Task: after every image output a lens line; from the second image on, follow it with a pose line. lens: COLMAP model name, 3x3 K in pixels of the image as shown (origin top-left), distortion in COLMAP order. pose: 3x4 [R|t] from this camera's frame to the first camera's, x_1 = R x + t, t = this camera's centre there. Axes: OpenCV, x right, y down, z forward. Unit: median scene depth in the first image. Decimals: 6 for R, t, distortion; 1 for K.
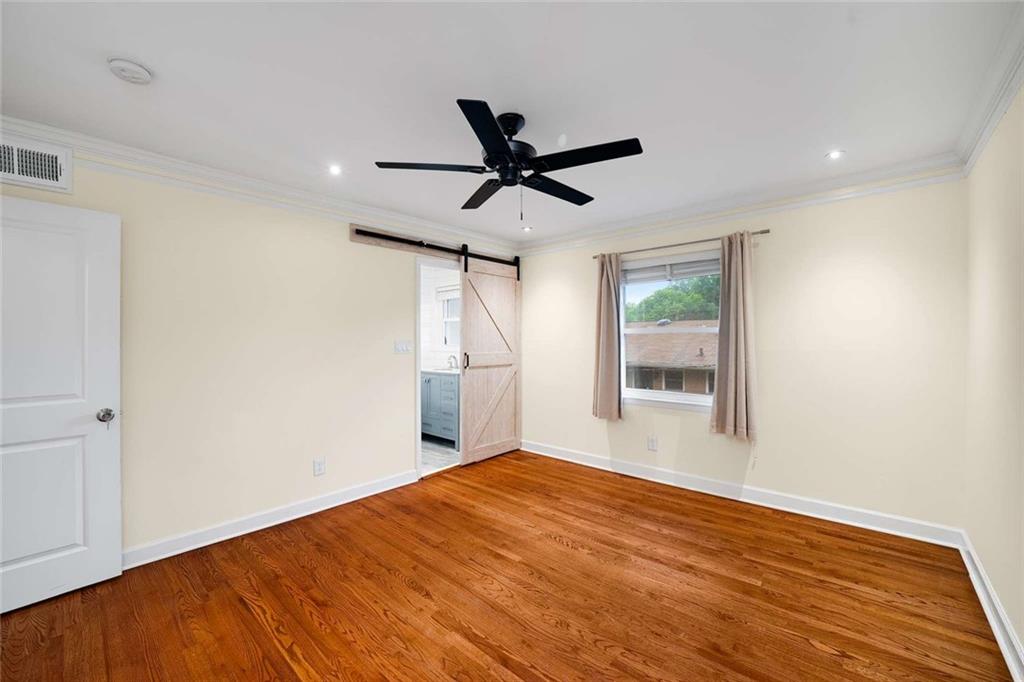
lens RADIAL K [[407.0, 0, 518.8], [0, 407.0, 346.1], [0, 0, 1]] dist [-0.018724, 0.000188]
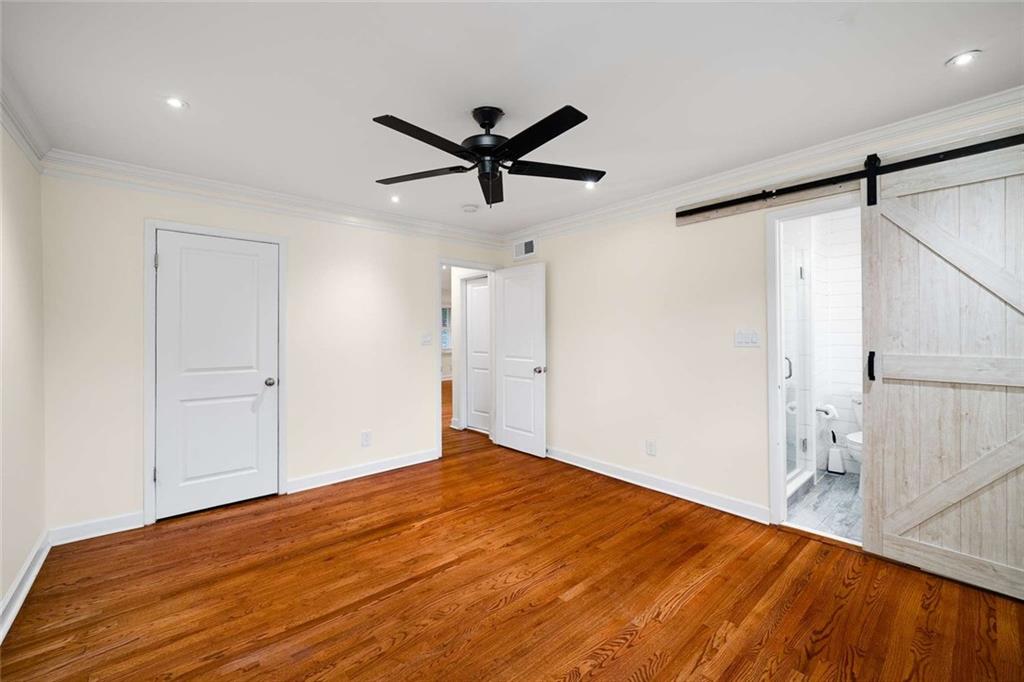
lens RADIAL K [[417.7, 0, 512.0], [0, 417.7, 341.0], [0, 0, 1]] dist [-0.003326, -0.000068]
pose [[-0.132675, 0.029112, -0.990732, 0.658151], [-0.006449, 0.999522, 0.030234, -0.016923], [0.991139, 0.010400, -0.132424, 0.786779]]
